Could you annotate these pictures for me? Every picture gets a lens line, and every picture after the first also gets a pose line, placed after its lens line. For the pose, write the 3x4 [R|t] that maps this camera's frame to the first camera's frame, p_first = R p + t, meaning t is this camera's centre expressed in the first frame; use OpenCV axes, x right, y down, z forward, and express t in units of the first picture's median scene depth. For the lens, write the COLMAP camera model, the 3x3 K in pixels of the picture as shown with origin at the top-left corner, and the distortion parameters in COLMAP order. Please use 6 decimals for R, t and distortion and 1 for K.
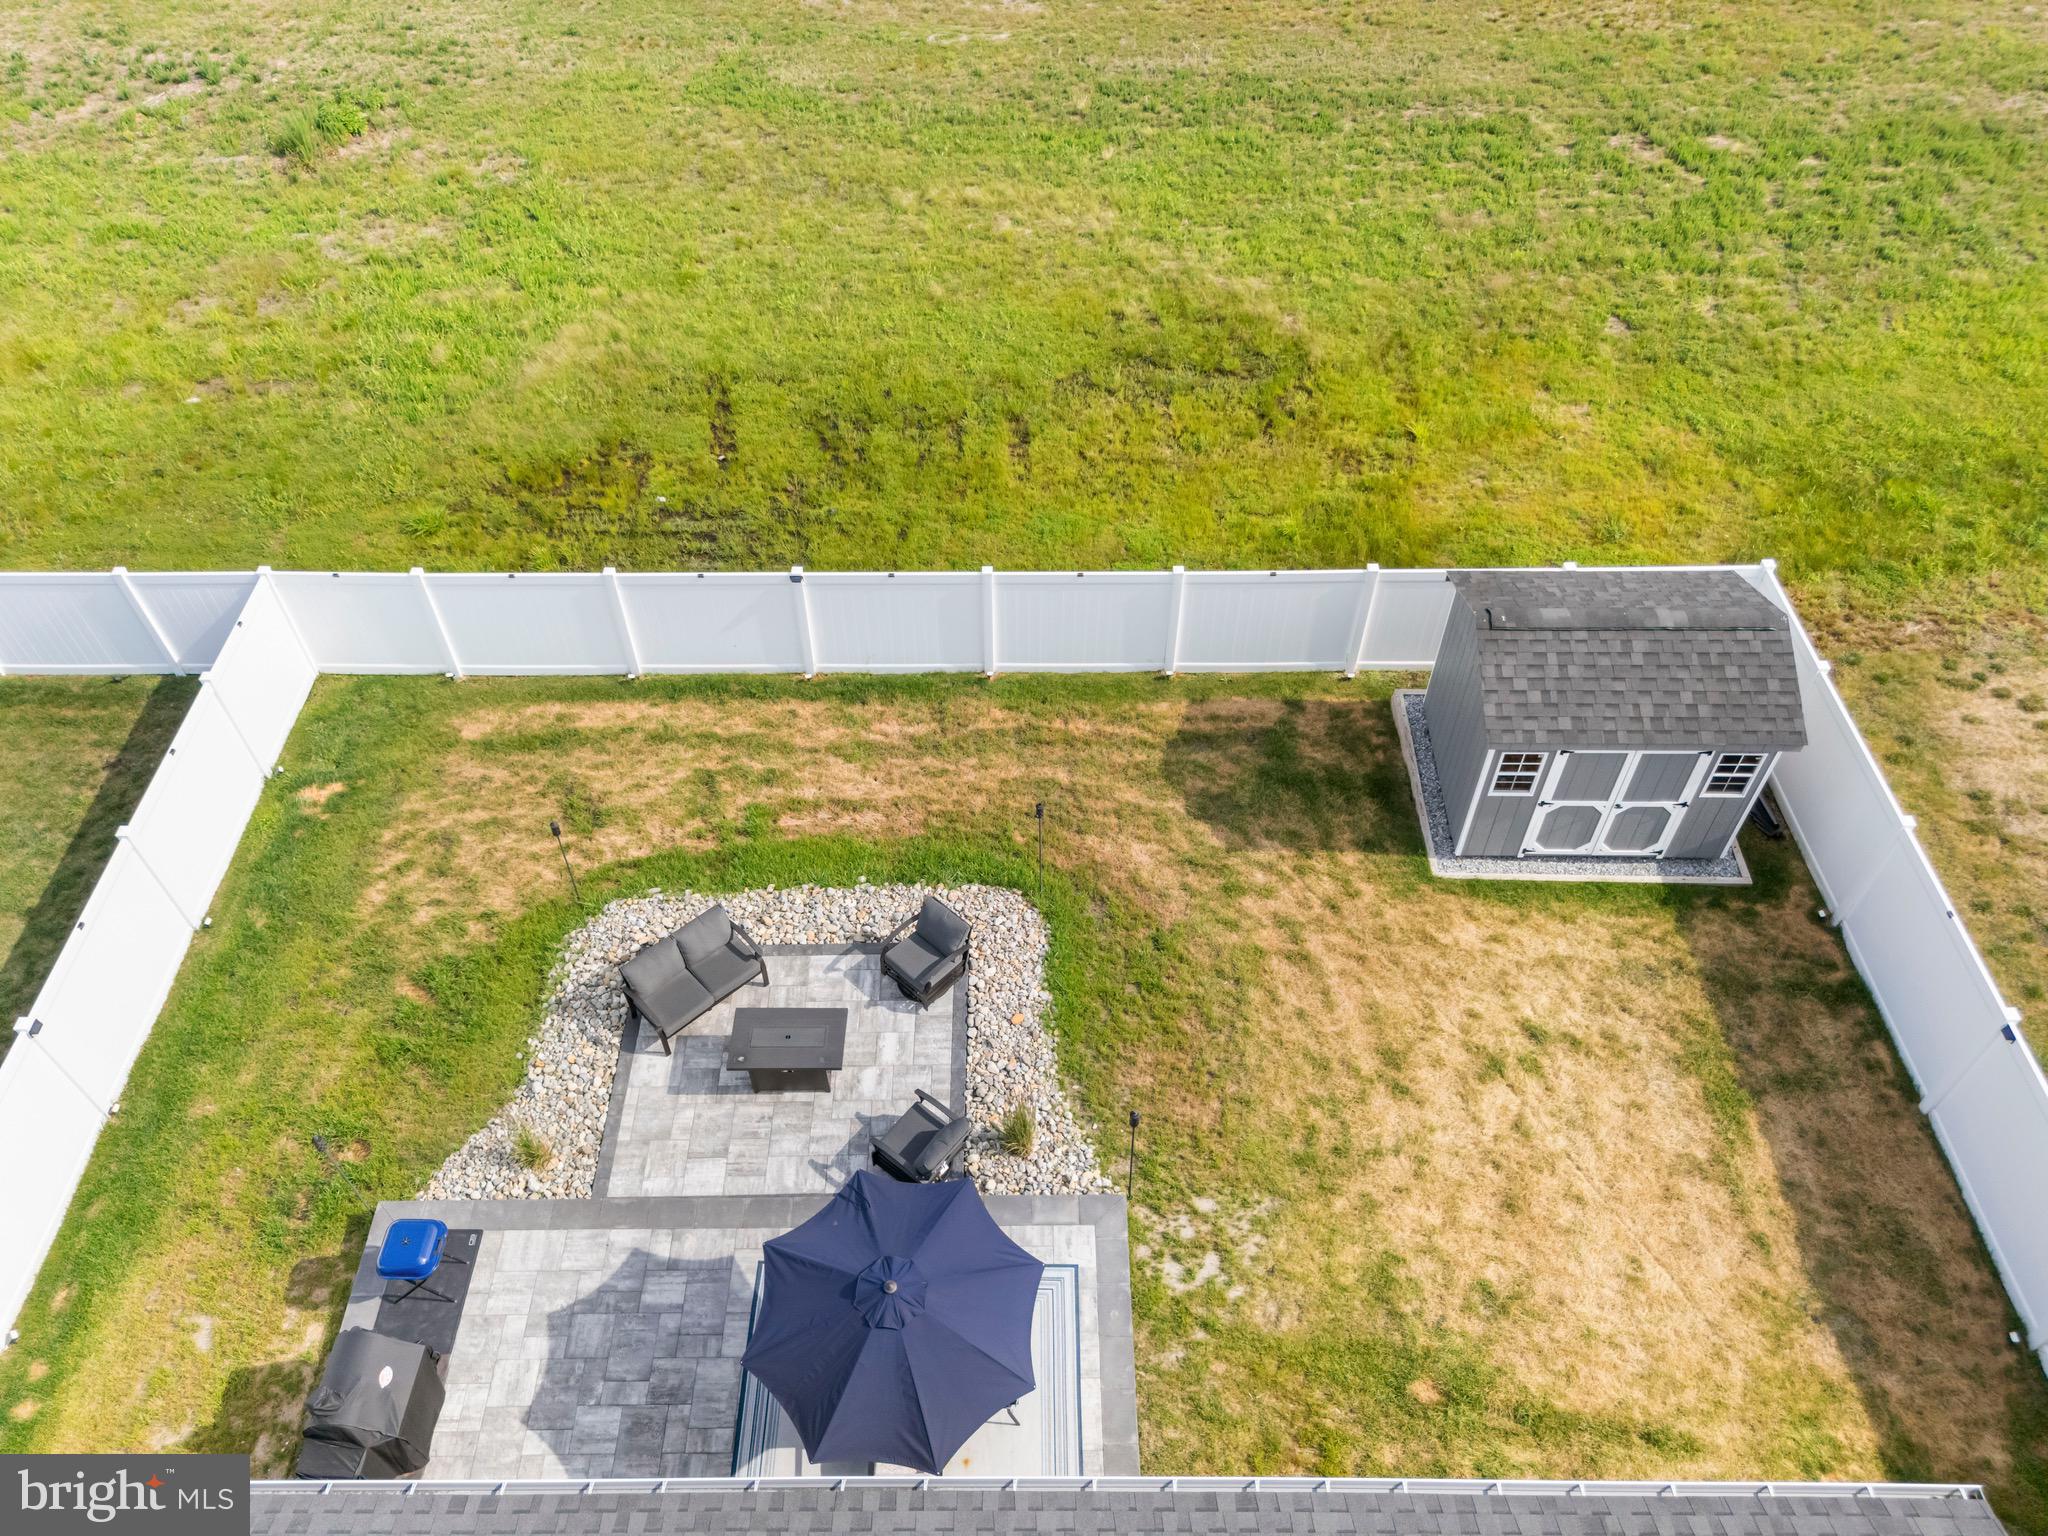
lens RADIAL K [[1470.5, 0, 1022.6], [0, 1470.5, 800.1], [0, 0, 1]] dist [0.101525, -0.121561]
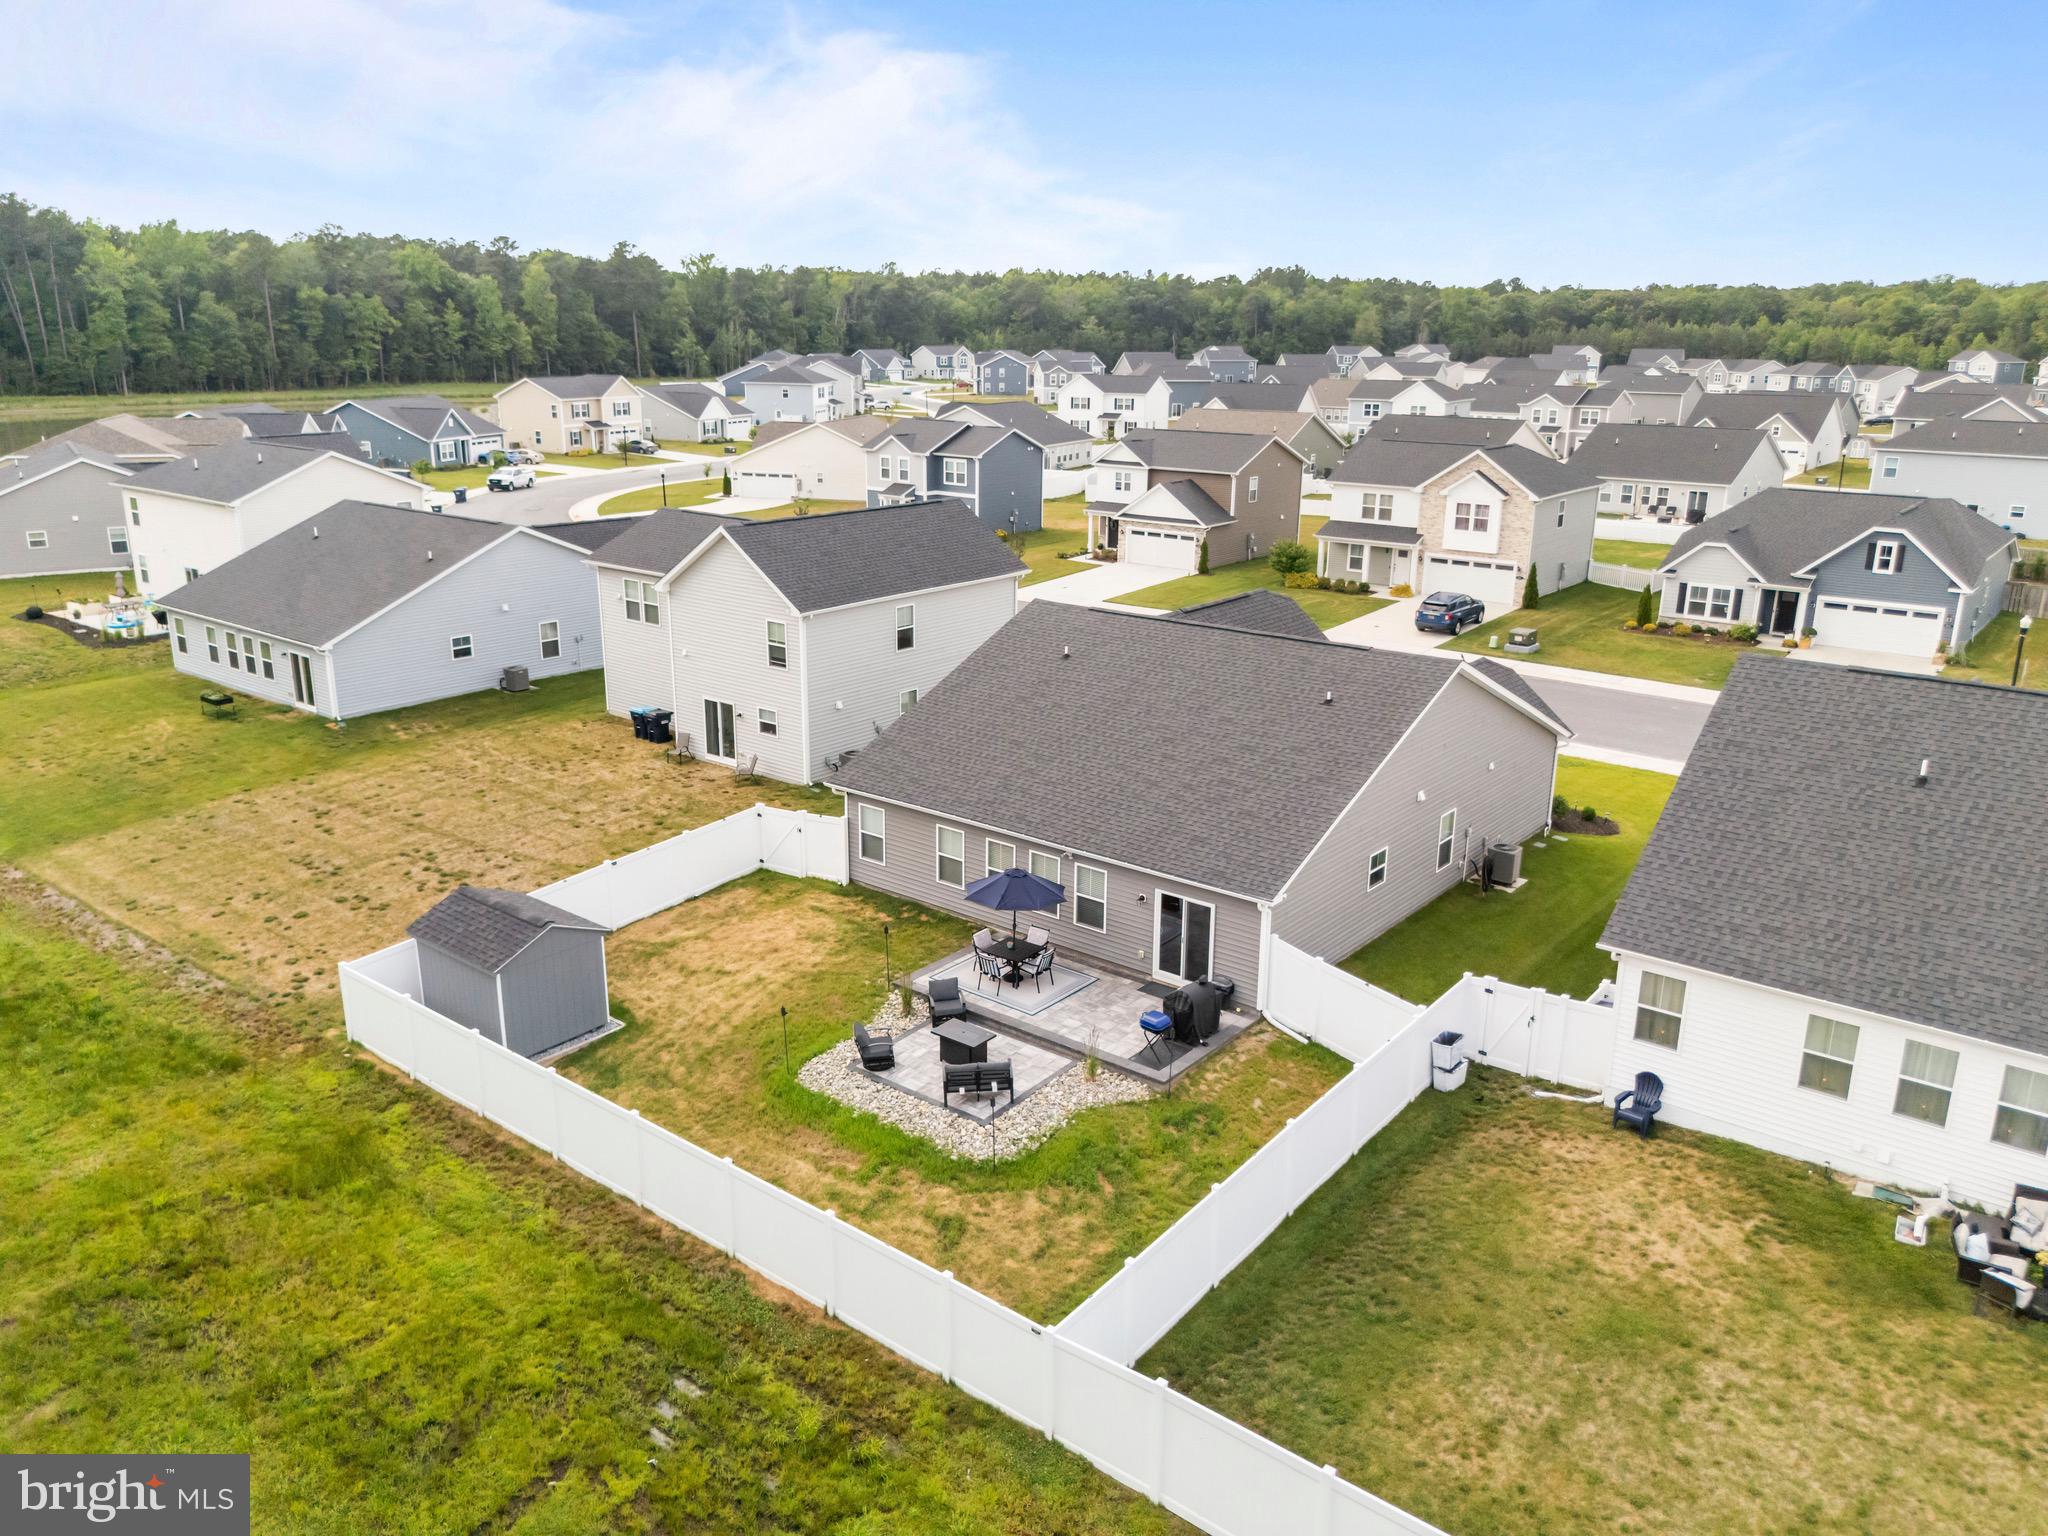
lens RADIAL K [[1510.2, 0, 1024.1], [0, 1510.2, 765.5], [0, 0, 1]] dist [0.078480, -0.095504]
pose [[-0.783269, -0.173836, 0.596884, -1.205711], [0.479339, 0.442519, 0.757899, -1.314756], [-0.395883, 0.879749, -0.263285, 1.044038]]
